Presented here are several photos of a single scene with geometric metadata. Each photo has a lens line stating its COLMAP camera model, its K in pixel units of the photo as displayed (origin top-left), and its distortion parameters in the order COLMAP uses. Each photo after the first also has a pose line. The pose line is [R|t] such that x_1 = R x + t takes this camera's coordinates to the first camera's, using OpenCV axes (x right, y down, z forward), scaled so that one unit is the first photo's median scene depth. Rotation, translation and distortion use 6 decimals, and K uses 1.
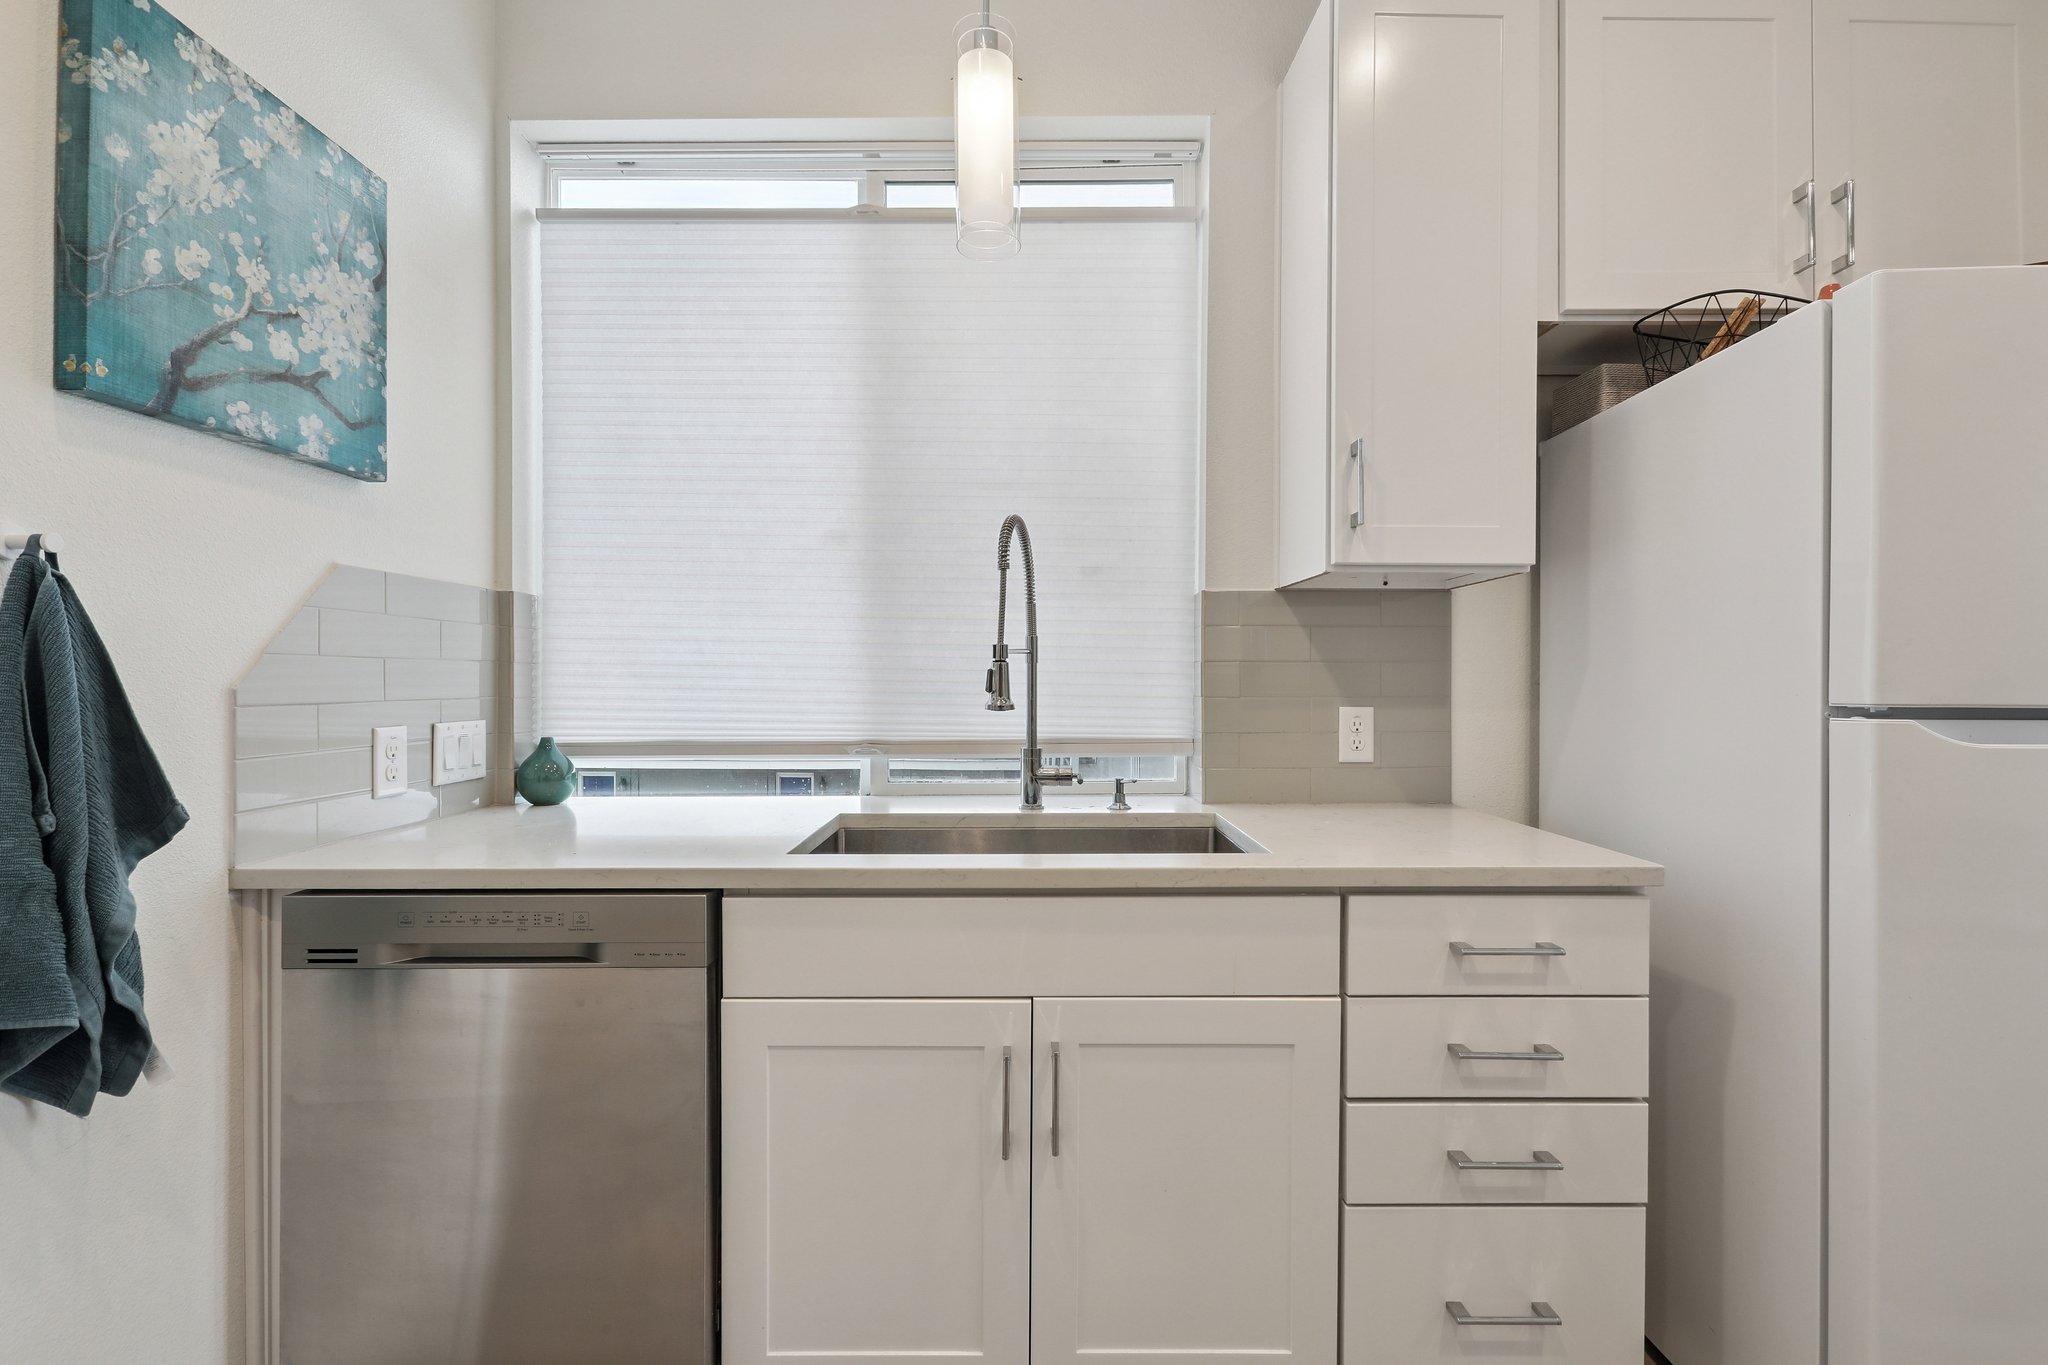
lens RADIAL K [[926.4, 0, 1029.2], [0, 926.4, 690.3], [0, 0, 1]] dist [0.004550, -0.001555]
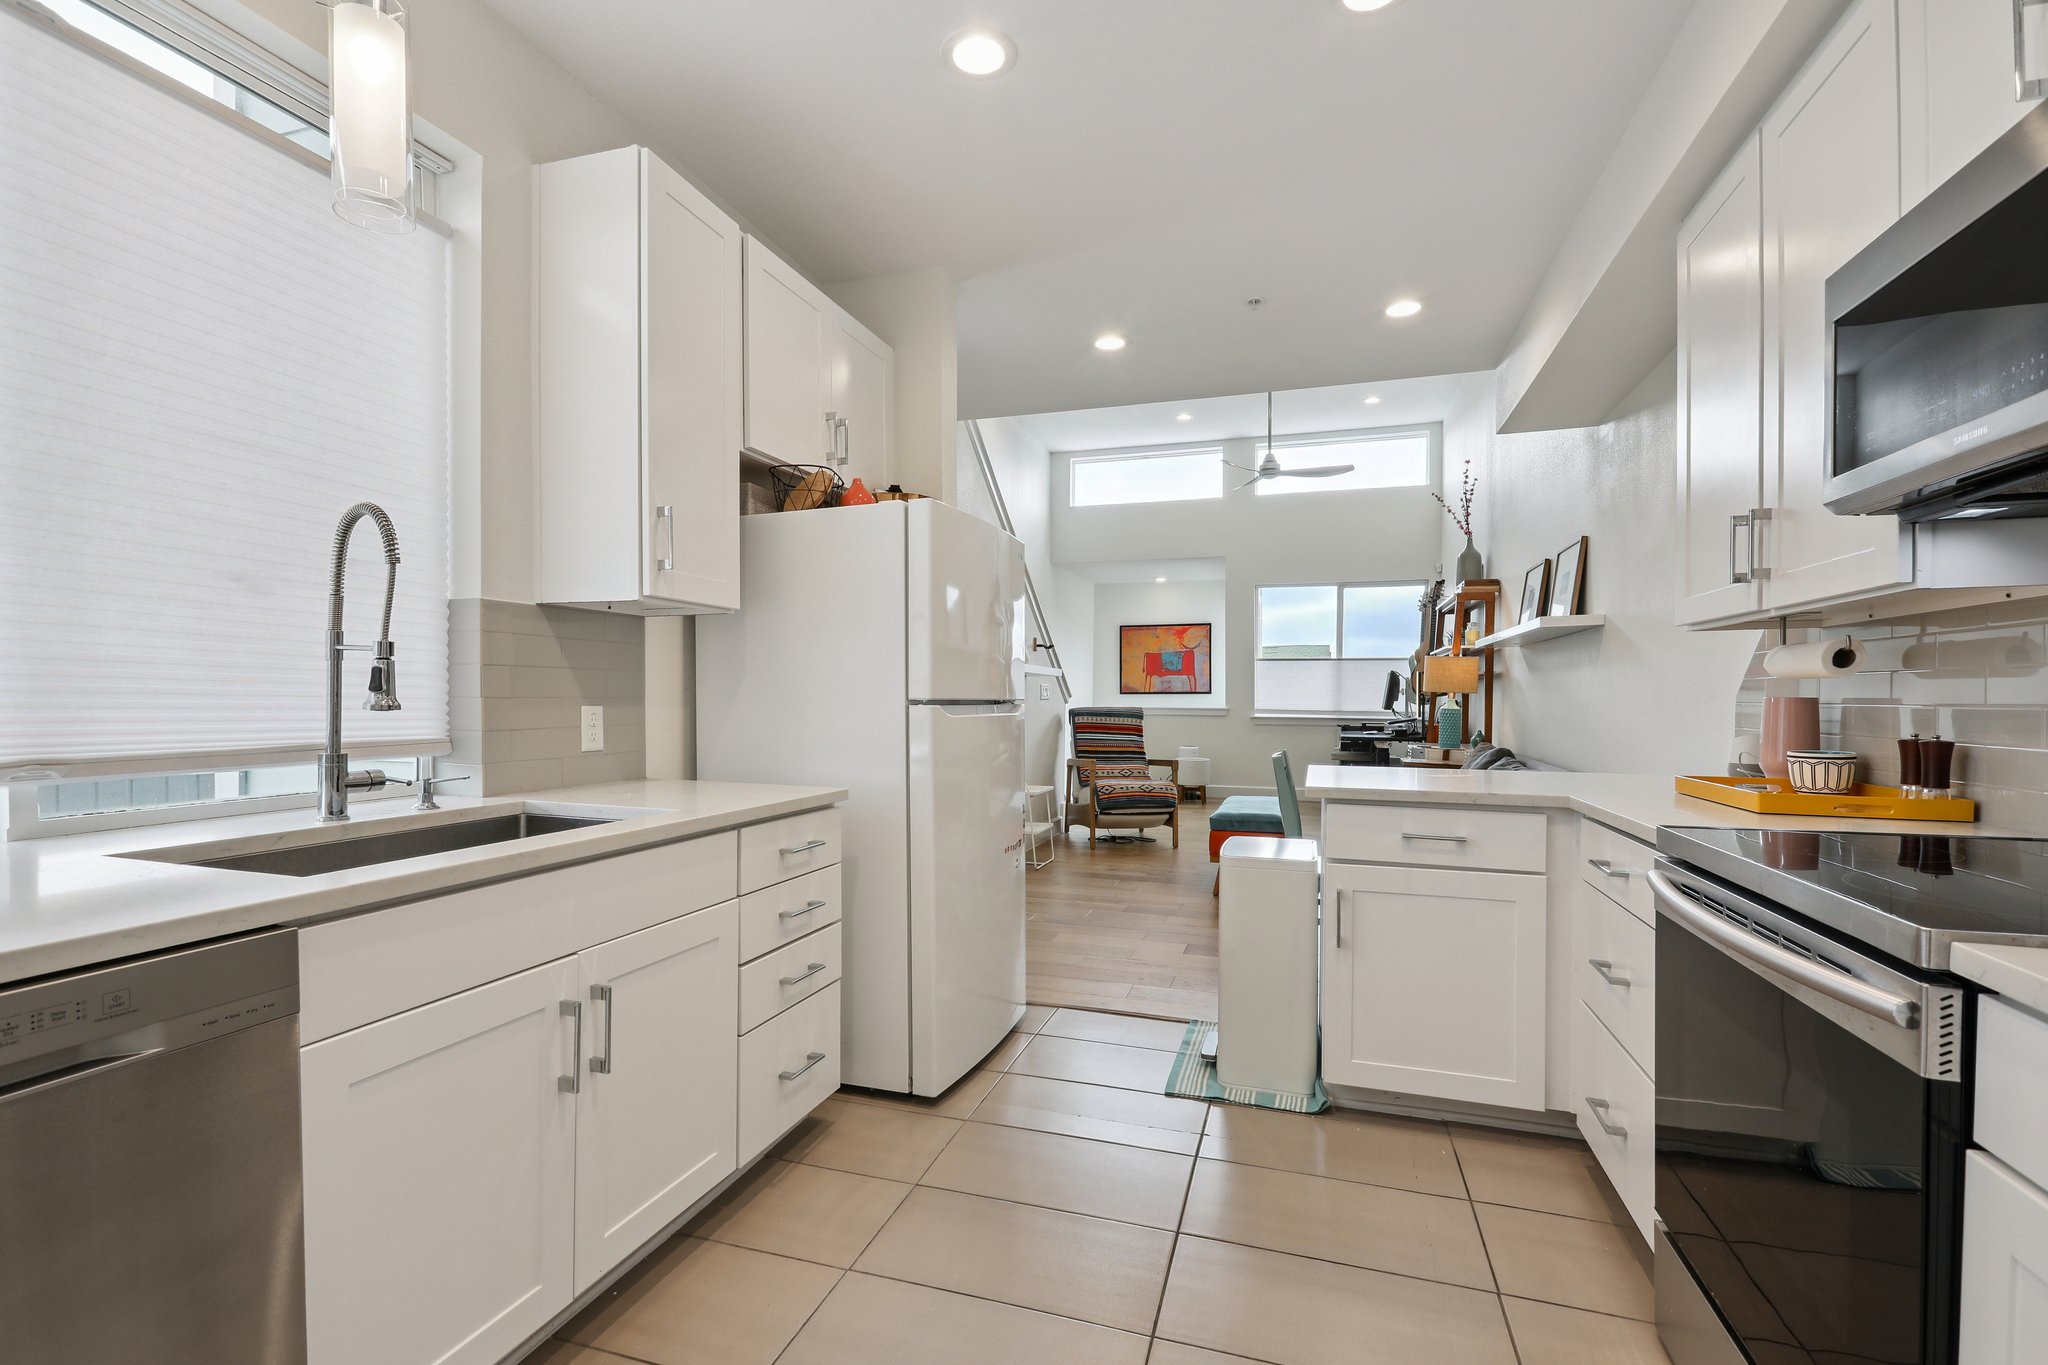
lens RADIAL K [[926.4, 0, 999.1], [0, 926.4, 705.8], [0, 0, 1]] dist [0.004550, -0.001555]
pose [[0.335618, -0.008208, 0.941962, -0.716997], [0.001896, 0.999966, 0.008038, 0.010276], [-0.941996, -0.000912, 0.335622, 0.085925]]
